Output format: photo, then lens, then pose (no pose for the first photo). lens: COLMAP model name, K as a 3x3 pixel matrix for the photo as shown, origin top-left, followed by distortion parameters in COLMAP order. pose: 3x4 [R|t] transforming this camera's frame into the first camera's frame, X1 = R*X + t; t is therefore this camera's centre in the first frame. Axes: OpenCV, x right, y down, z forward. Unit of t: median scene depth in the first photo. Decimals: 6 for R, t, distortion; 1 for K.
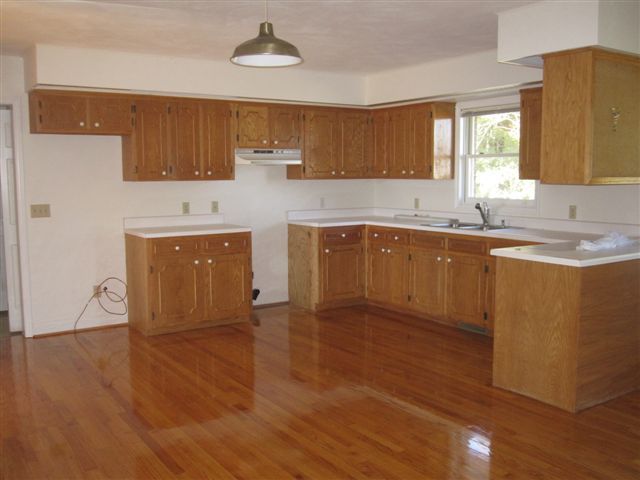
lens RADIAL K [[634.8, 0, 320.5], [0, 634.8, 244.3], [0, 0, 1]] dist [-0.045933, 0.000000]
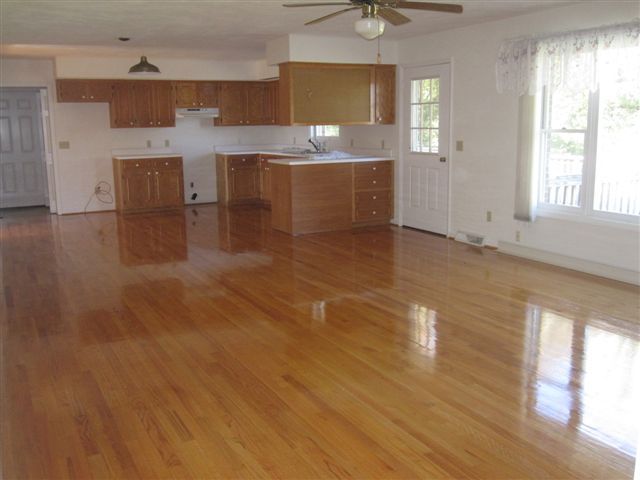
lens RADIAL K [[634.8, 0, 321.1], [0, 634.8, 238.9], [0, 0, 1]] dist [-0.045933, 0.000000]
pose [[0.995295, 0.008747, -0.096496, 0.431739], [-0.001817, 0.997426, 0.071673, 0.078472], [0.096874, -0.071161, 0.992749, -0.690122]]
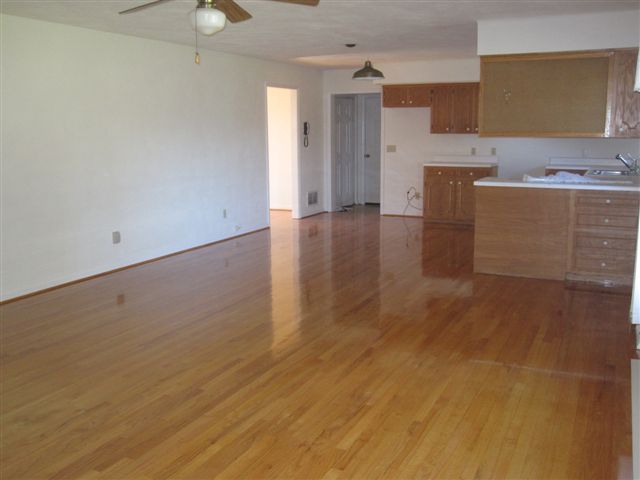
lens RADIAL K [[634.8, 0, 321.8], [0, 634.8, 235.9], [0, 0, 1]] dist [-0.045933, 0.000000]
pose [[0.518717, 0.145916, -0.842402, 0.990119], [-0.095127, 0.989060, 0.112744, 0.010237], [0.849637, 0.021653, 0.526923, -0.158145]]
